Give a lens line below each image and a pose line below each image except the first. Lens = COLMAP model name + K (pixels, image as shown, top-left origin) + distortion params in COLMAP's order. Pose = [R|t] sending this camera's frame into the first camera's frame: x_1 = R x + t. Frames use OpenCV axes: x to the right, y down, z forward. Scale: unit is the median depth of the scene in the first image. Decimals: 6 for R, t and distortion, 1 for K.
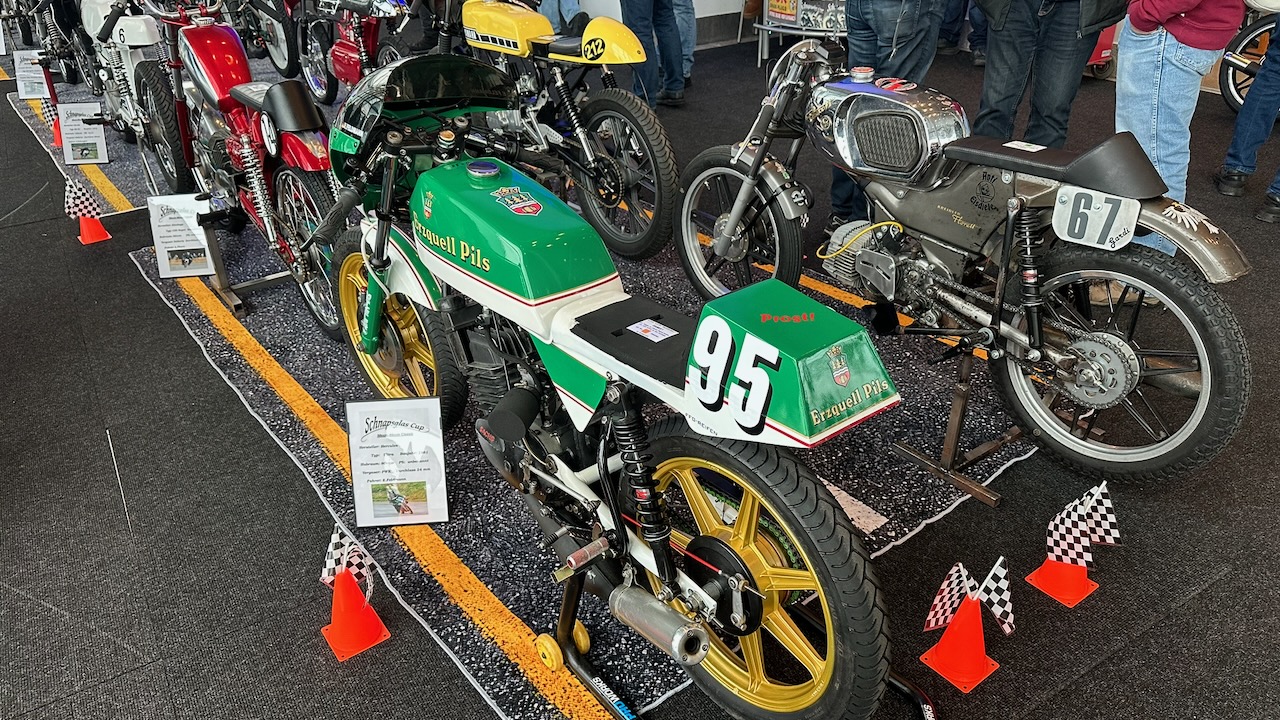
lens RADIAL K [[889.8, 0, 635.7], [0, 889.8, 373.1], [0, 0, 1]] dist [0.041102, -0.022153]
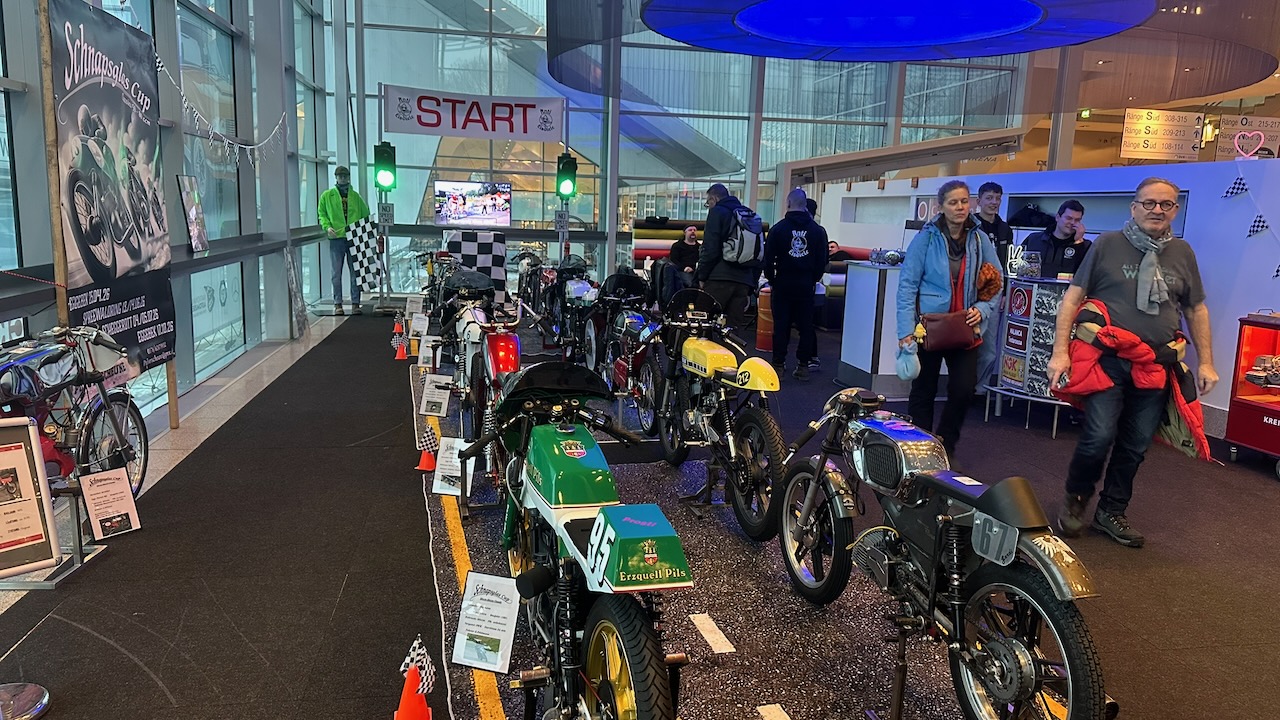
lens RADIAL K [[889.8, 0, 646.6], [0, 889.8, 358.2], [0, 0, 1]] dist [0.041102, -0.022153]
pose [[0.923598, 0.115759, -0.365468, 0.420283], [-0.240920, 0.916812, -0.318453, 0.102677], [0.298202, 0.382172, 0.874655, -0.322160]]
